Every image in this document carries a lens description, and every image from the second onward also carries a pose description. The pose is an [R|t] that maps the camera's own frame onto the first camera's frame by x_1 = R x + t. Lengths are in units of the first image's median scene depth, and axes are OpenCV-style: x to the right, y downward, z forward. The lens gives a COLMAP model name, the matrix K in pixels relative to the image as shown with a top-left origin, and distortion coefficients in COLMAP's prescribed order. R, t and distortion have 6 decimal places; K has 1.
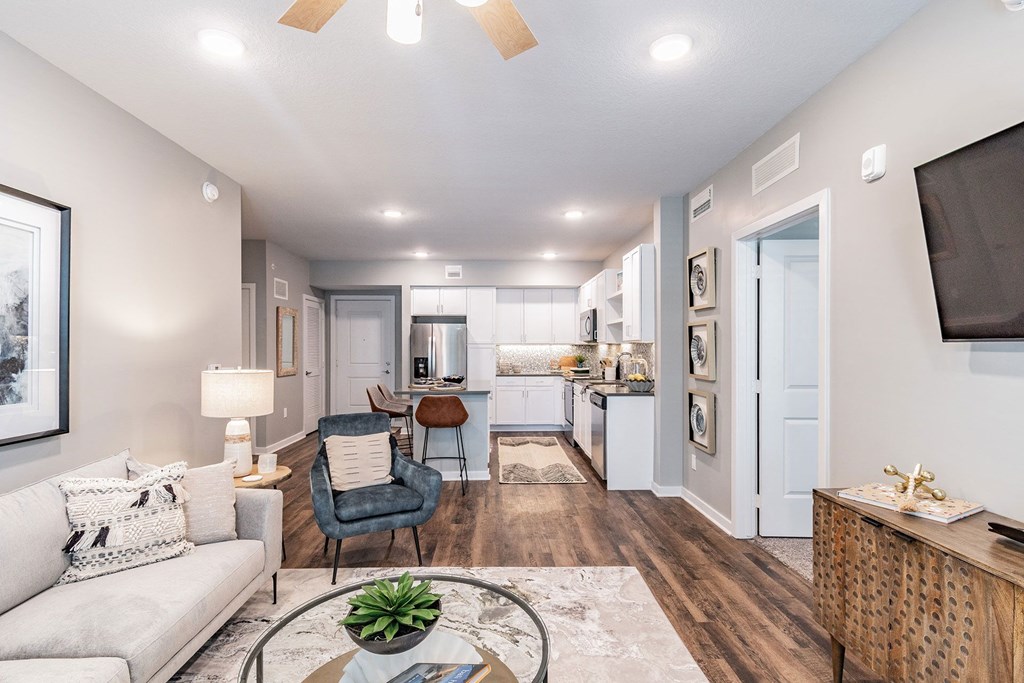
lens RADIAL K [[502.0, 0, 515.9], [0, 502.0, 352.2], [0, 0, 1]] dist [0.000181, -0.001325]
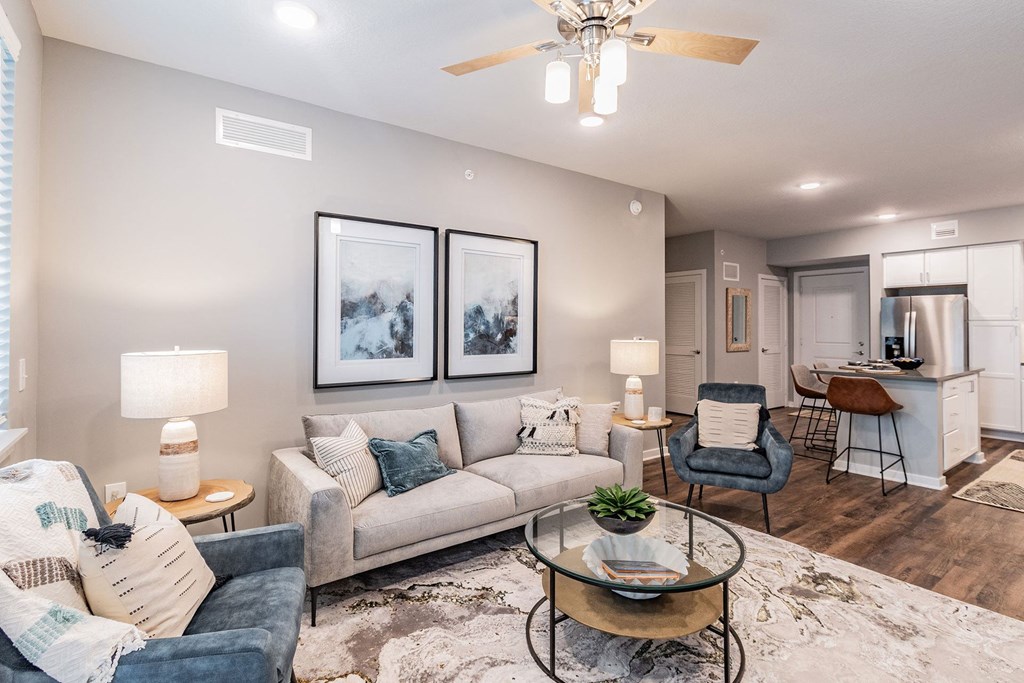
lens RADIAL K [[508.9, 0, 514.9], [0, 508.9, 323.7], [0, 0, 1]] dist [0.000189, -0.001292]
pose [[0.565377, -0.003651, -0.824824, 0.375439], [-0.009569, 0.999894, -0.010985, 0.009114], [0.824777, 0.014104, 0.565282, -0.029171]]
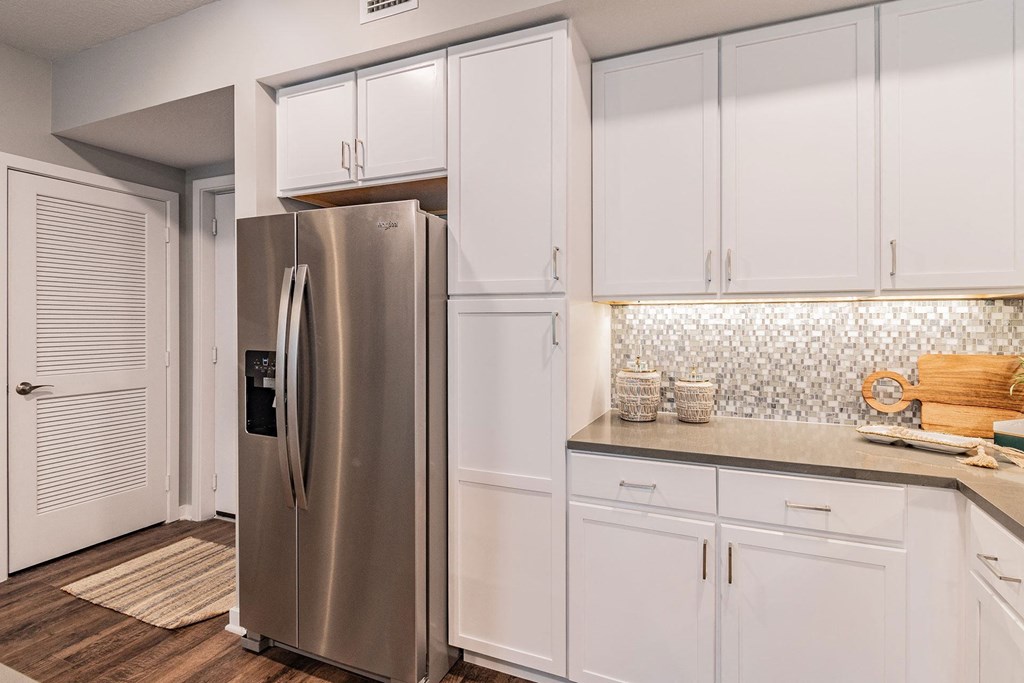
lens RADIAL K [[508.9, 0, 514.9], [0, 508.9, 323.7], [0, 0, 1]] dist [0.000189, -0.001292]
pose [[0.901175, 0.005426, -0.433422, 0.080001], [-0.006576, 0.999978, -0.001155, -0.008771], [0.433406, 0.003892, 0.901190, 1.977802]]
